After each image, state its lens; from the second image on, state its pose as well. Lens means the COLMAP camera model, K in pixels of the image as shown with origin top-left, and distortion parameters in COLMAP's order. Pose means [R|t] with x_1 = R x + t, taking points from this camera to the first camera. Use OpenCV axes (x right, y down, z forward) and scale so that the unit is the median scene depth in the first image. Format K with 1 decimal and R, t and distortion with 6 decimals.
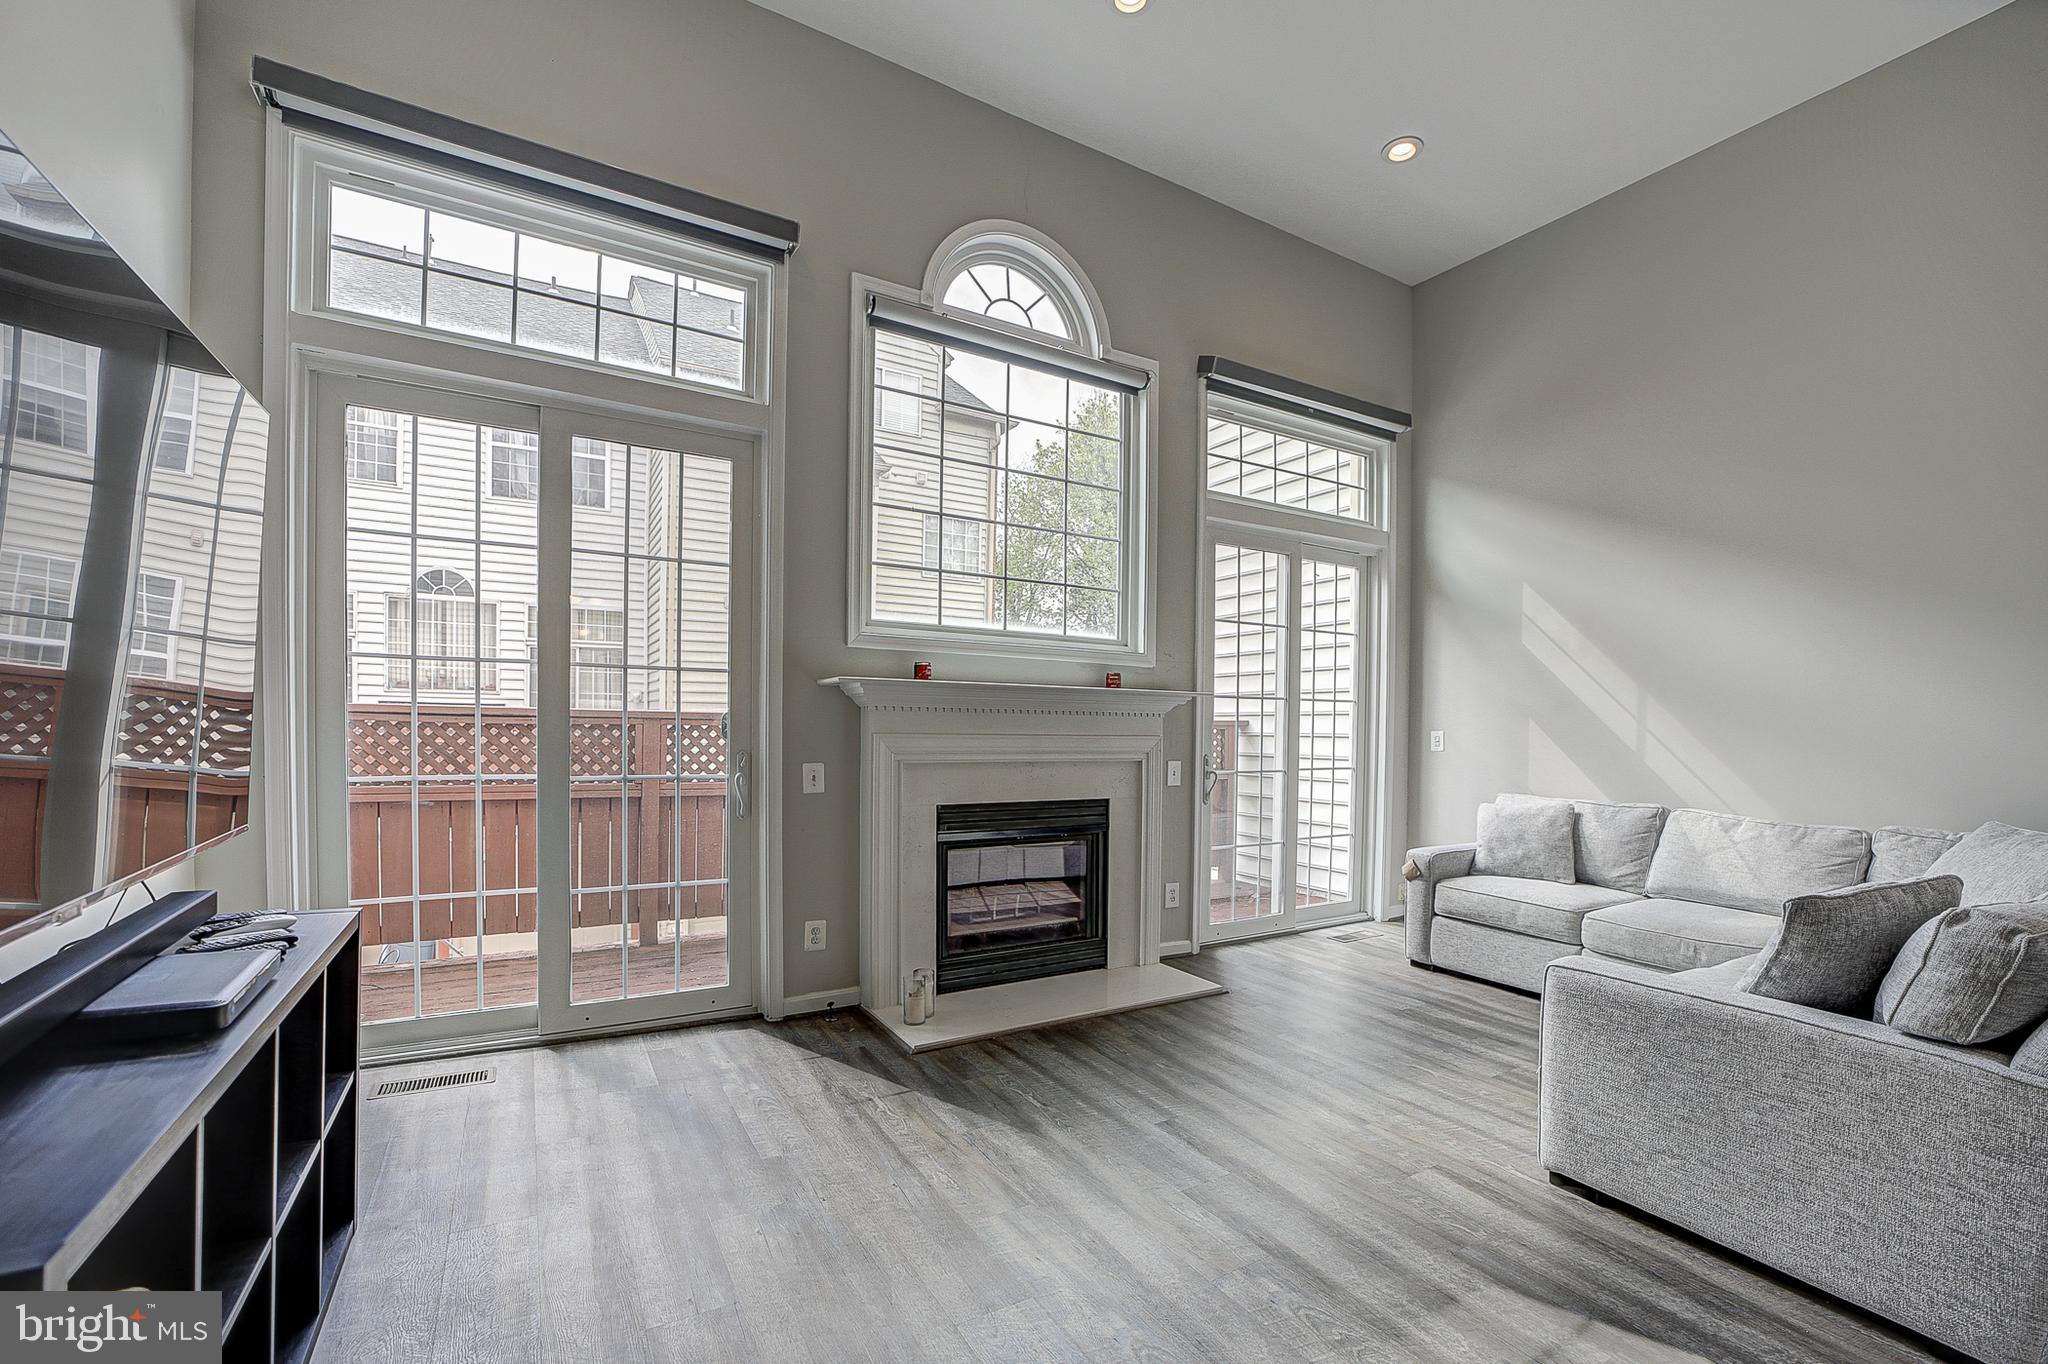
lens RADIAL K [[854.1, 0, 1023.0], [0, 854.1, 727.6], [0, 0, 1]] dist [-0.015732, 0.000132]
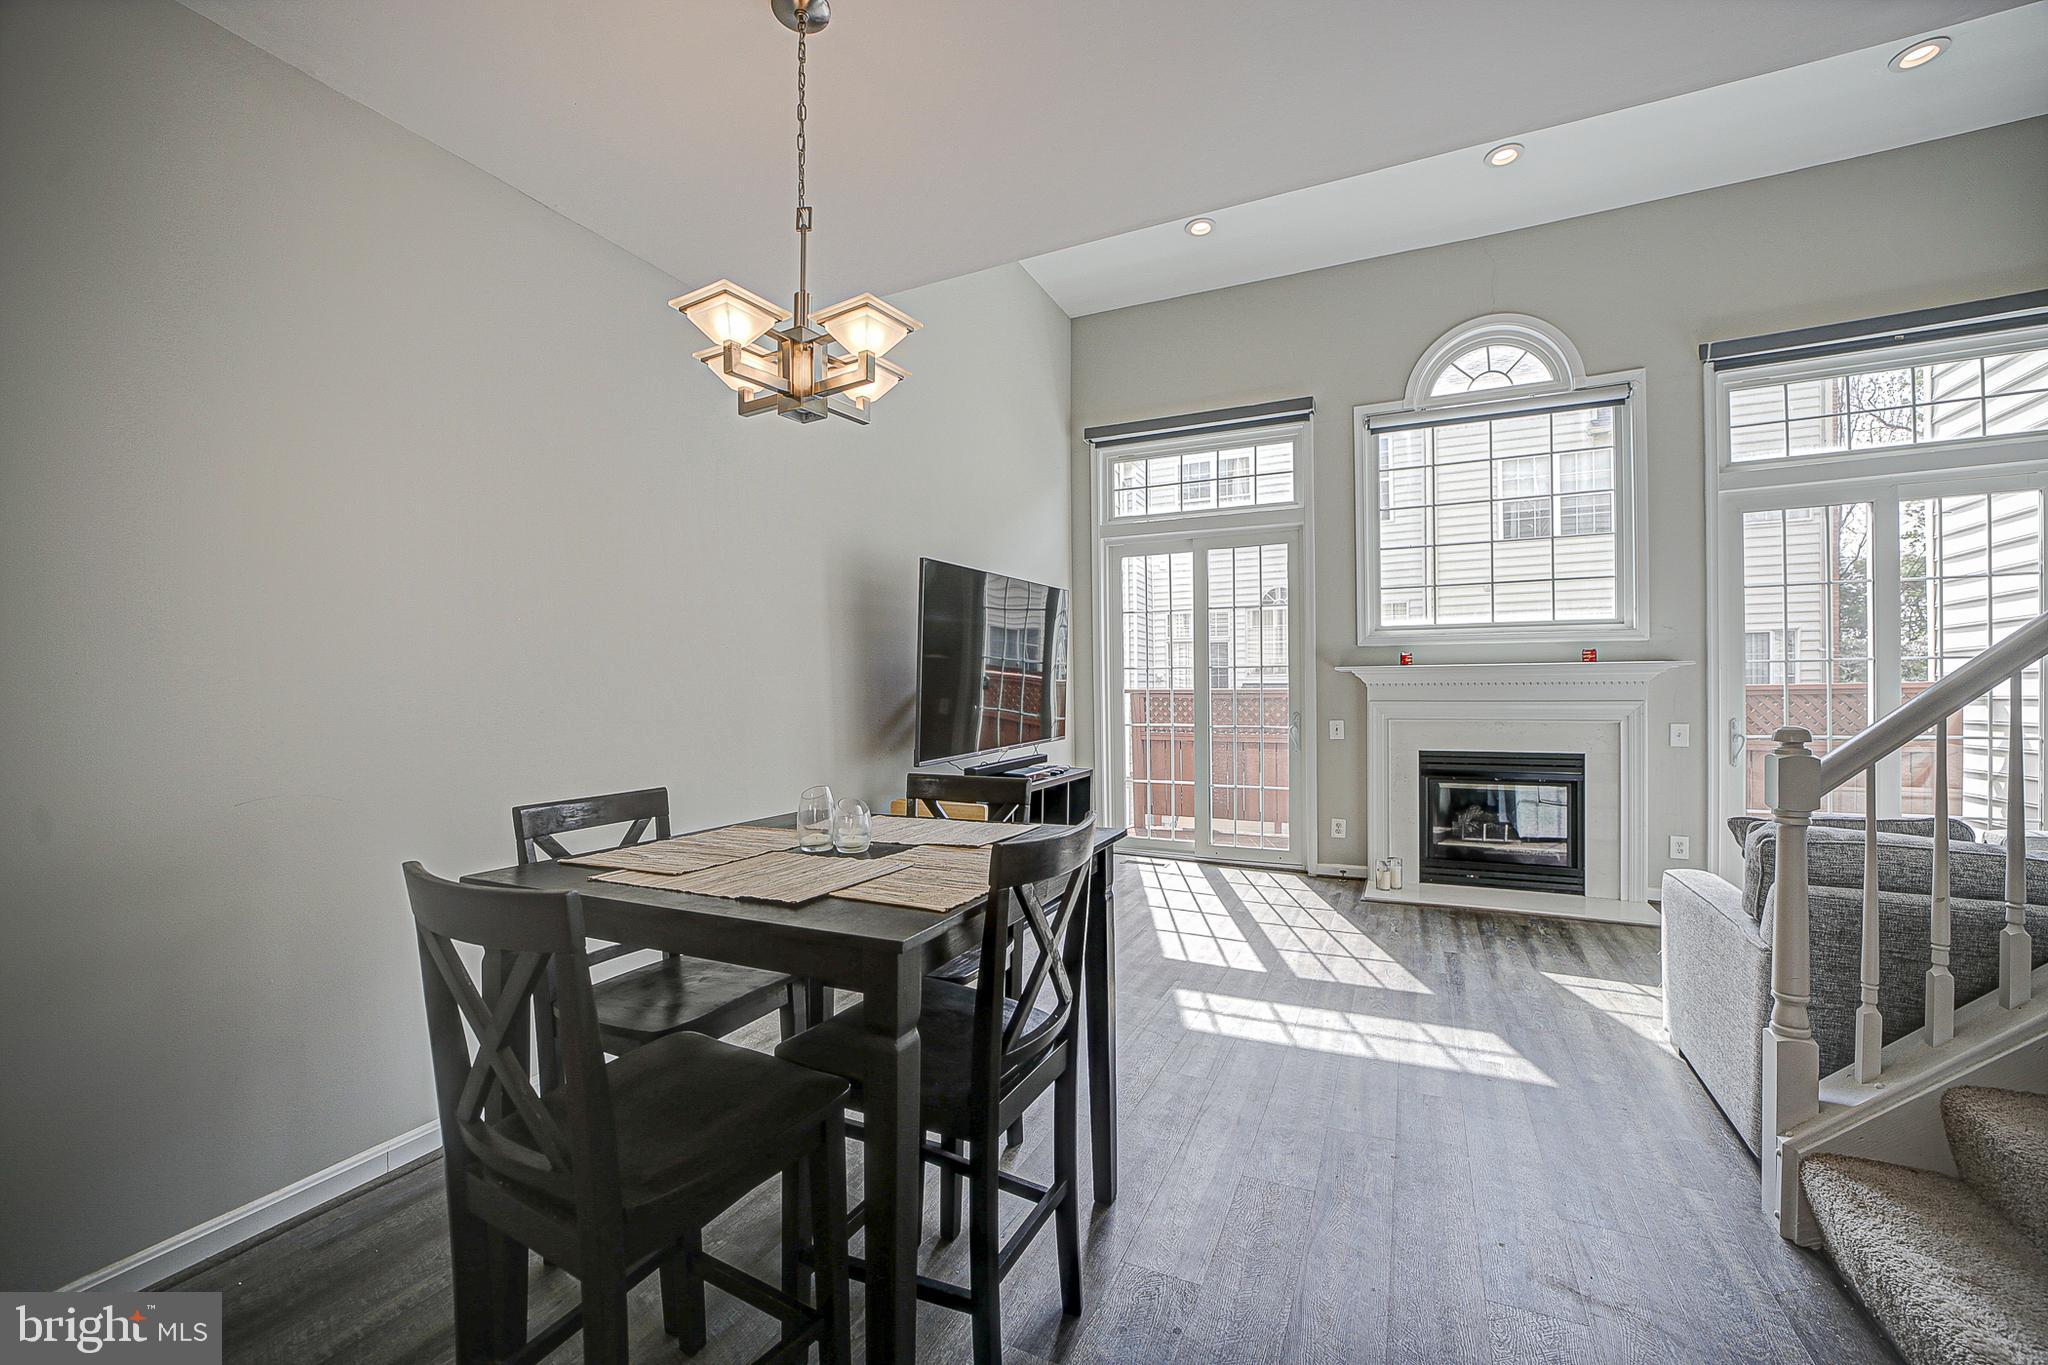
lens RADIAL K [[821.7, 0, 1024.0], [0, 821.7, 682.5], [0, 0, 1]] dist [-0.000041, 0.000033]
pose [[0.531726, -0.034635, -0.846208, 0.750169], [0.004244, 0.999260, -0.038233, 0.027010], [0.846906, 0.016738, 0.531480, -0.317809]]
